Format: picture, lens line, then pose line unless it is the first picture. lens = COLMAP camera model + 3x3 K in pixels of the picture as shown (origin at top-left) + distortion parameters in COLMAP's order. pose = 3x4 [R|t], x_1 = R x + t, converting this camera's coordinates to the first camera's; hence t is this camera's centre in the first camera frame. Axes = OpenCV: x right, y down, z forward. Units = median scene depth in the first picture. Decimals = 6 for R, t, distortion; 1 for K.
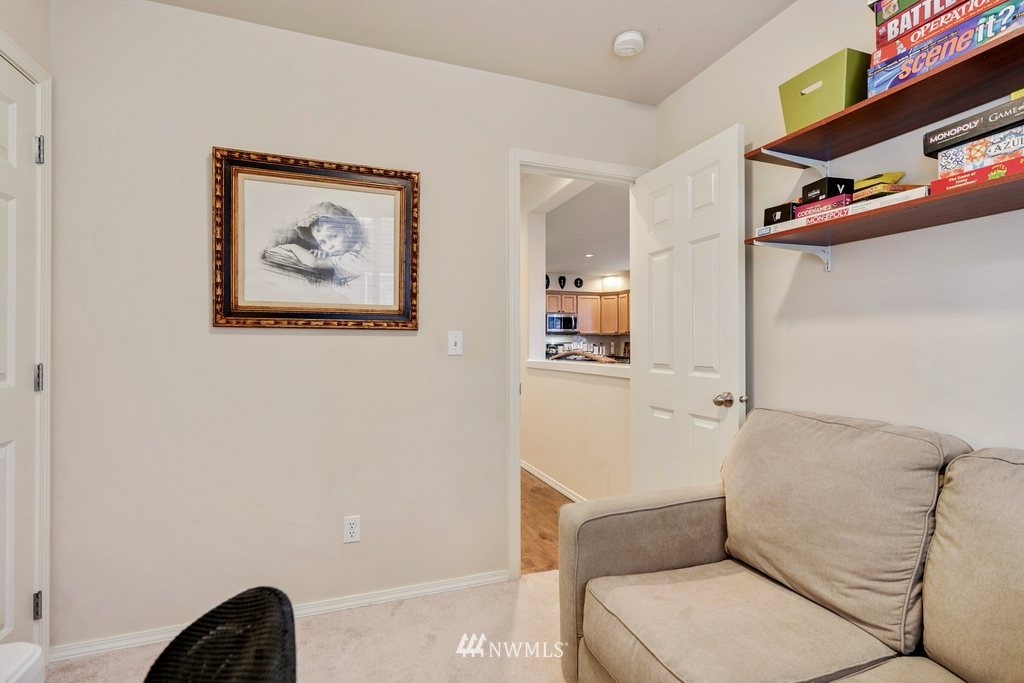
lens RADIAL K [[471.6, 0, 509.8], [0, 471.6, 342.4], [0, 0, 1]] dist [-0.004393, 0.000000]
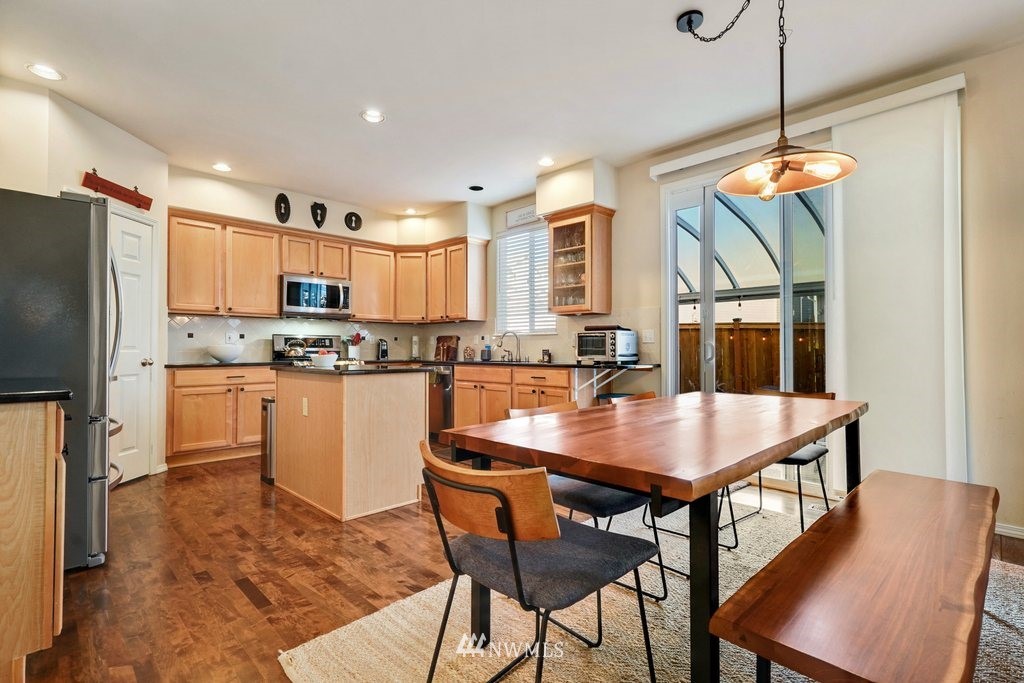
lens RADIAL K [[489.2, 0, 514.2], [0, 489.2, 344.6], [0, 0, 1]] dist [-0.004537, 0.003850]
pose [[0.905204, 0.004738, 0.424950, 0.077345], [-0.004374, 0.999989, -0.001833, 0.010867], [-0.424954, -0.000200, 0.905215, 0.431244]]
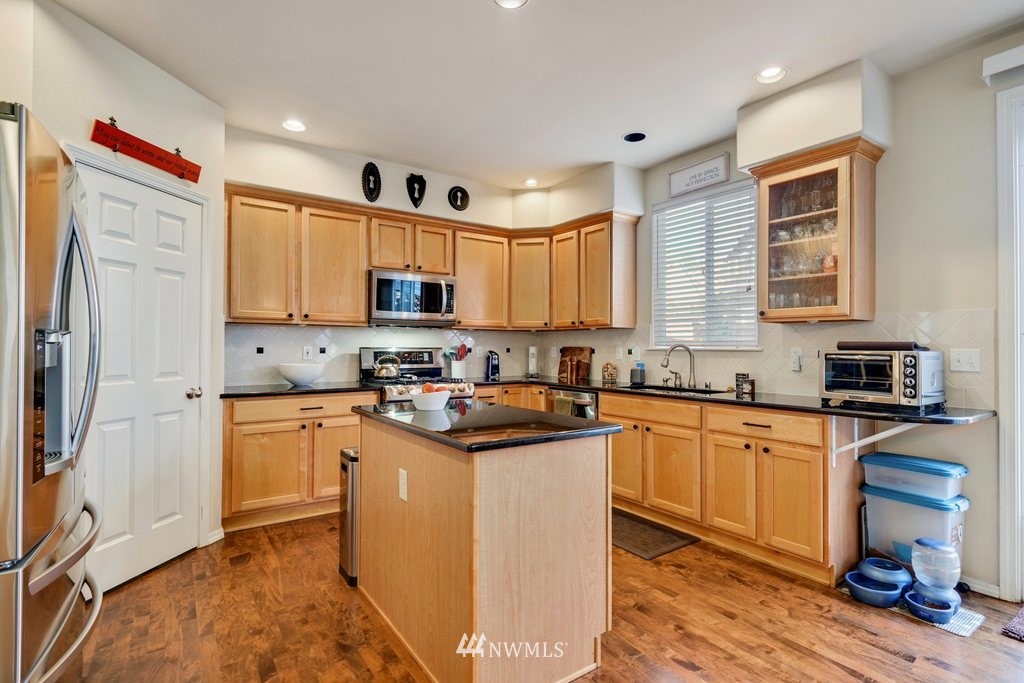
lens RADIAL K [[489.2, 0, 509.3], [0, 489.2, 345.0], [0, 0, 1]] dist [-0.004537, 0.003850]
pose [[0.965424, 0.004804, 0.260642, 0.079656], [-0.006764, 0.999955, 0.006624, -0.004839], [-0.260599, -0.008157, 0.965413, 0.585105]]
